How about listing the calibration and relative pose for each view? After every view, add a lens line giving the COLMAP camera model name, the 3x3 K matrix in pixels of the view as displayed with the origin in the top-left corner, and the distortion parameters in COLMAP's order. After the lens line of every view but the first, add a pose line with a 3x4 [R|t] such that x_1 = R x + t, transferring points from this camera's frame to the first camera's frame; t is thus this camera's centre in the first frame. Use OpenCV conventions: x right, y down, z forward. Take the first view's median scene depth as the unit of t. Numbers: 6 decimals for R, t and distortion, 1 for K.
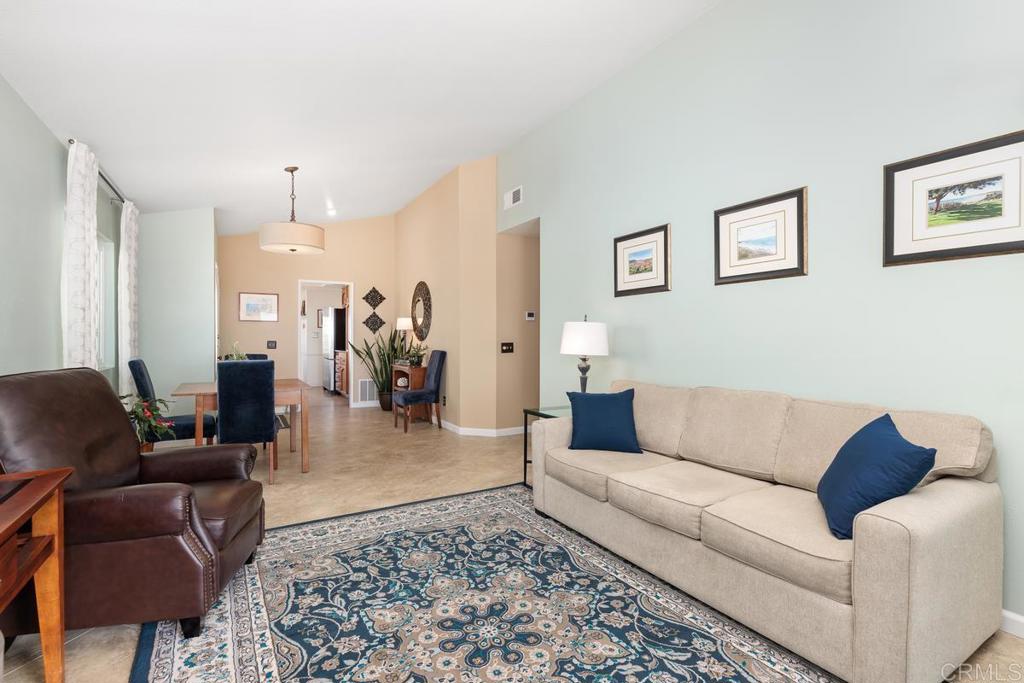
lens RADIAL K [[485.3, 0, 513.1], [0, 485.3, 334.6], [0, 0, 1]] dist [0.000550, -0.000052]
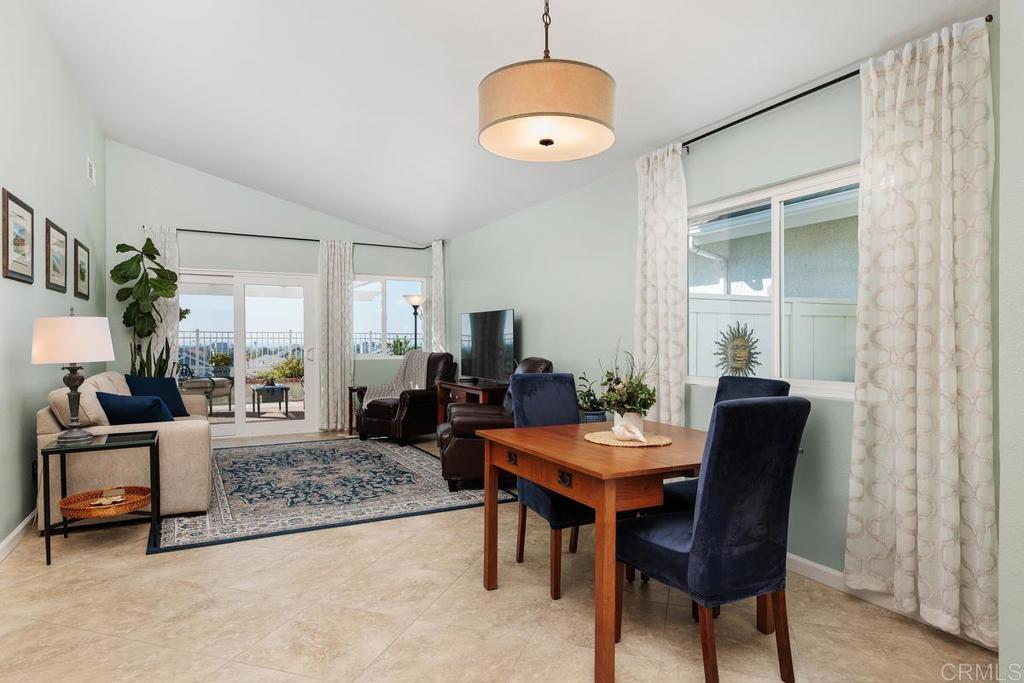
lens RADIAL K [[572.5, 0, 513.5], [0, 572.5, 338.5], [0, 0, 1]] dist [-0.001287, -0.000632]
pose [[-0.999263, -0.000360, 0.038381, -0.579318], [-0.000584, 0.999983, -0.005830, 0.011591], [-0.038378, -0.005848, -0.999246, 1.986682]]
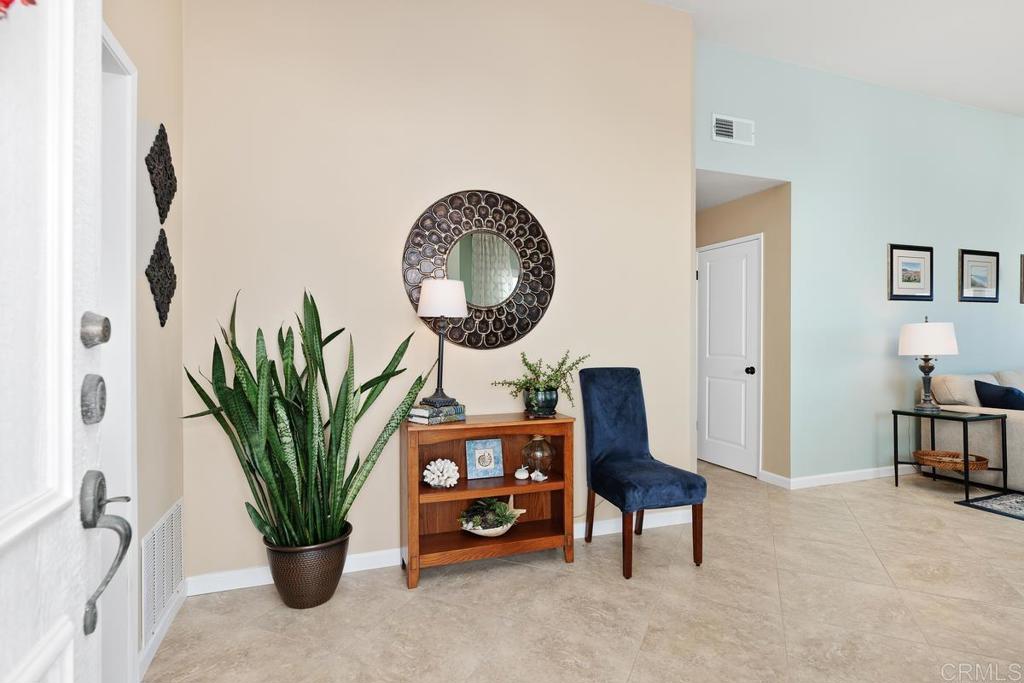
lens RADIAL K [[517.7, 0, 512.0], [0, 517.7, 341.5], [0, 0, 1]] dist [0.003681, 0.000445]
pose [[0.171200, 0.009508, 0.985190, -1.164584], [0.002090, 0.999948, -0.010013, 0.024301], [-0.985234, 0.003773, 0.171171, 1.819938]]
